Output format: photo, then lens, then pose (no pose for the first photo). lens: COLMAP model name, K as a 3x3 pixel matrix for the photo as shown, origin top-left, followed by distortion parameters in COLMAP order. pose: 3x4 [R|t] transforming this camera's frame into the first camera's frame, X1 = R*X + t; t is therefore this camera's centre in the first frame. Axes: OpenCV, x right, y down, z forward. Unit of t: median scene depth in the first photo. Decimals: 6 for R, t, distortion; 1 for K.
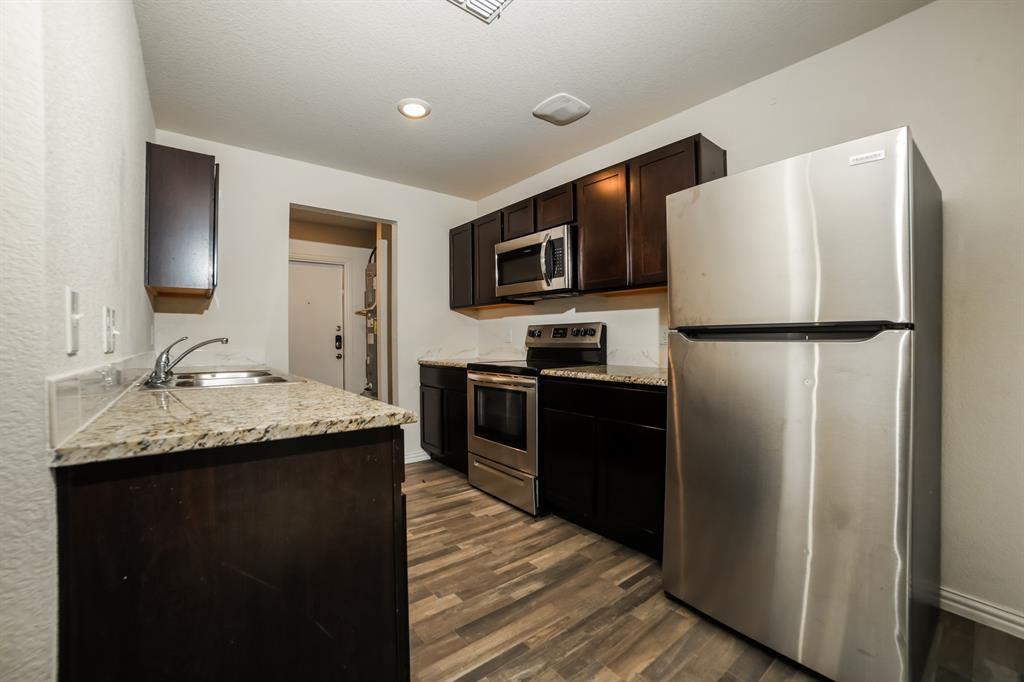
lens RADIAL K [[413.7, 0, 499.2], [0, 413.7, 339.1], [0, 0, 1]] dist [-0.027689, 0.005629]
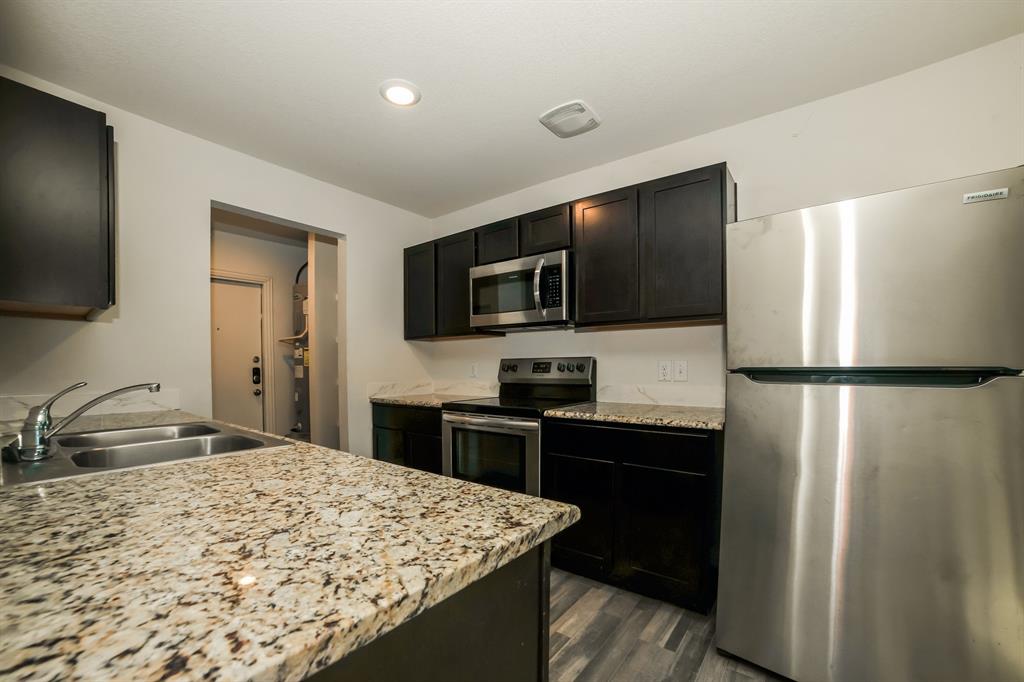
lens RADIAL K [[413.7, 0, 518.2], [0, 413.7, 380.1], [0, 0, 1]] dist [-0.027689, 0.005629]
pose [[0.970169, -0.007220, 0.242322, -0.182516], [0.000487, 0.999612, 0.027834, -0.018159], [-0.242429, -0.026886, 0.969797, 0.152363]]
